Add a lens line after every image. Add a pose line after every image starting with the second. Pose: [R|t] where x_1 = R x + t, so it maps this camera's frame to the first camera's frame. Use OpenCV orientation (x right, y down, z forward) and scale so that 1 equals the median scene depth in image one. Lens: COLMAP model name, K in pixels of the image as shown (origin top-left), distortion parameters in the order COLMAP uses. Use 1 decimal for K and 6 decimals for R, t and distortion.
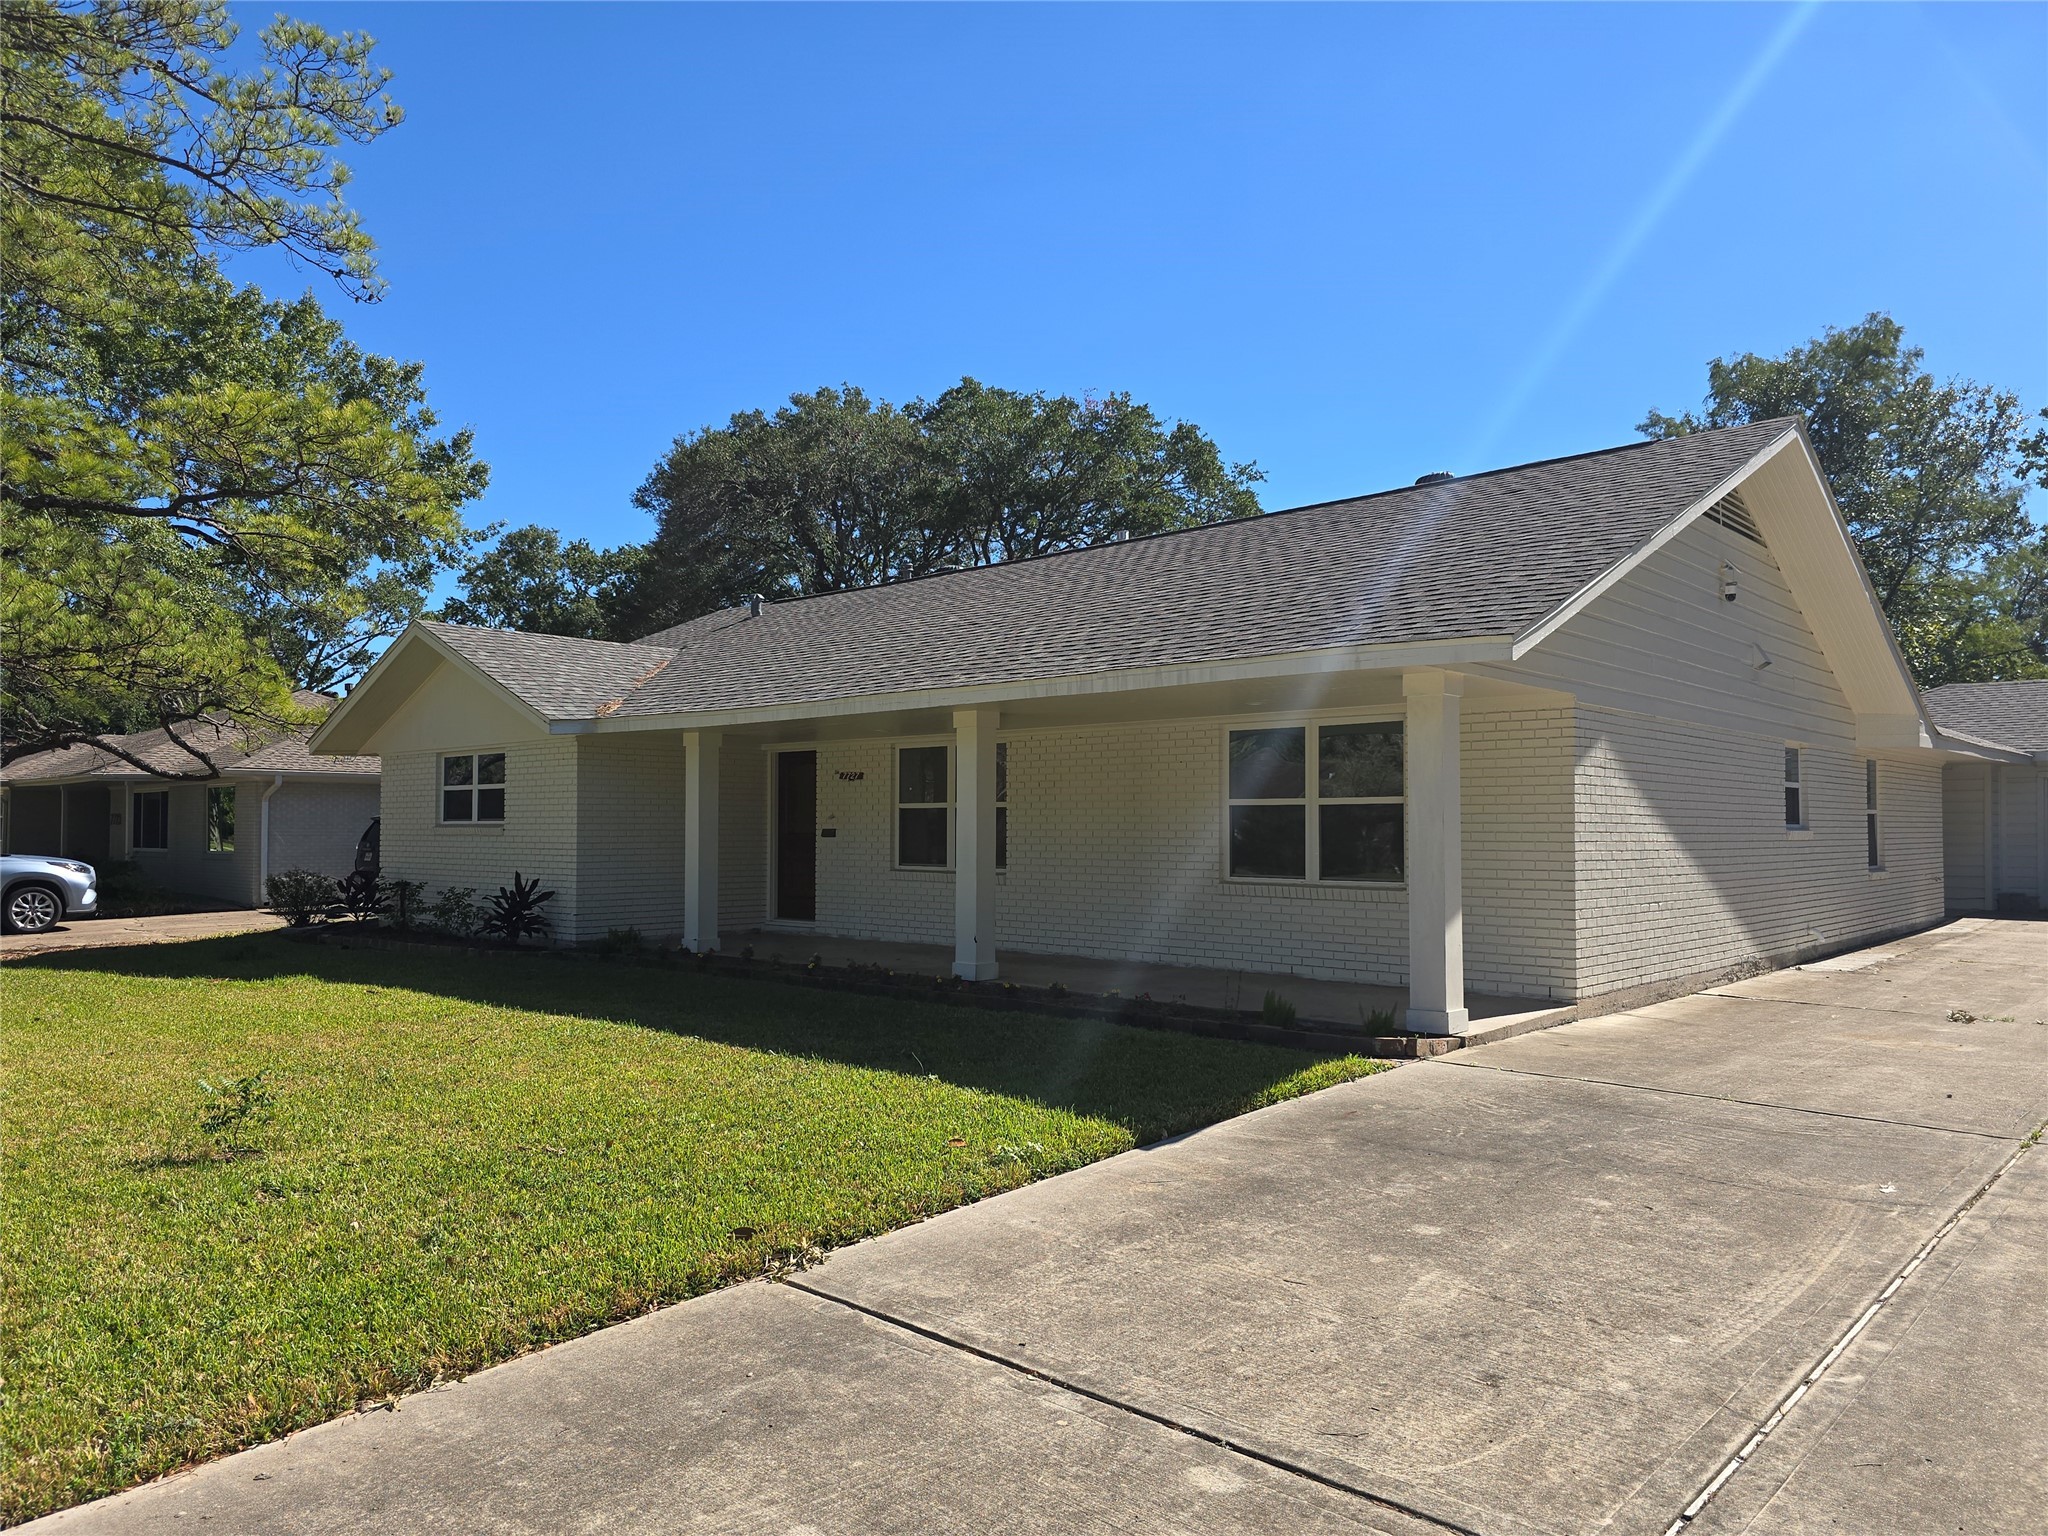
lens RADIAL K [[1366.7, 0, 1033.8], [0, 1366.7, 772.8], [0, 0, 1]] dist [0.083450, -0.087710]
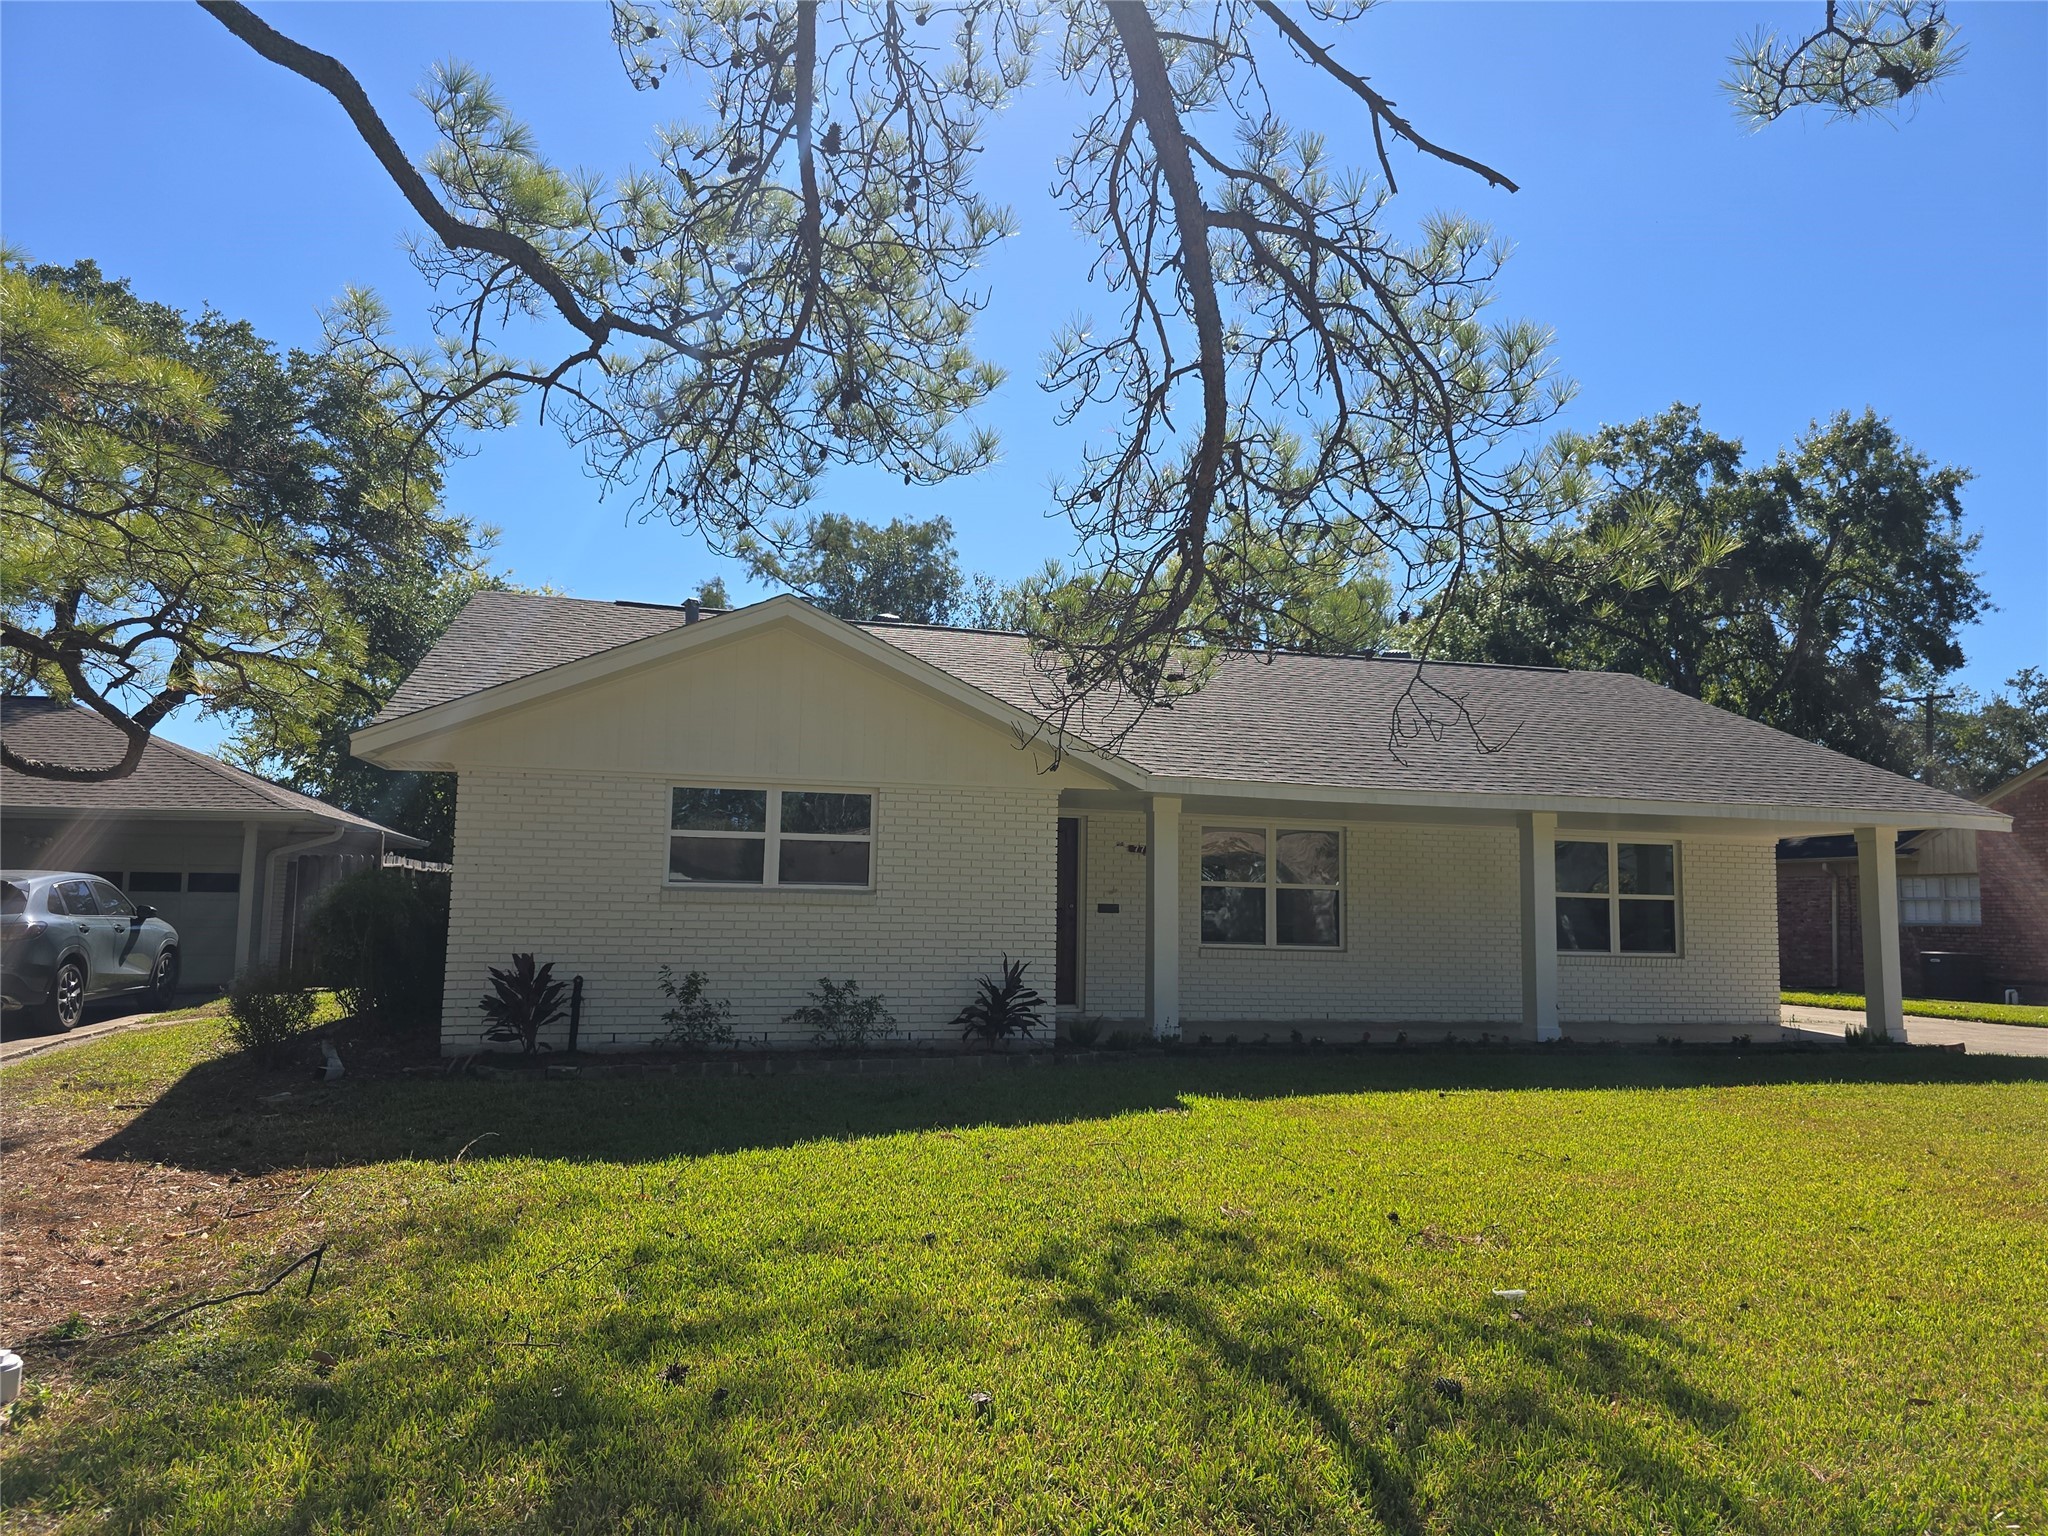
lens RADIAL K [[1366.7, 0, 1033.8], [0, 1366.7, 772.8], [0, 0, 1]] dist [0.083450, -0.087710]
pose [[0.542710, 0.089035, 0.835188, -1.210666], [-0.056438, 0.995984, -0.069503, 0.024628], [-0.838022, -0.009416, 0.545556, 0.672078]]
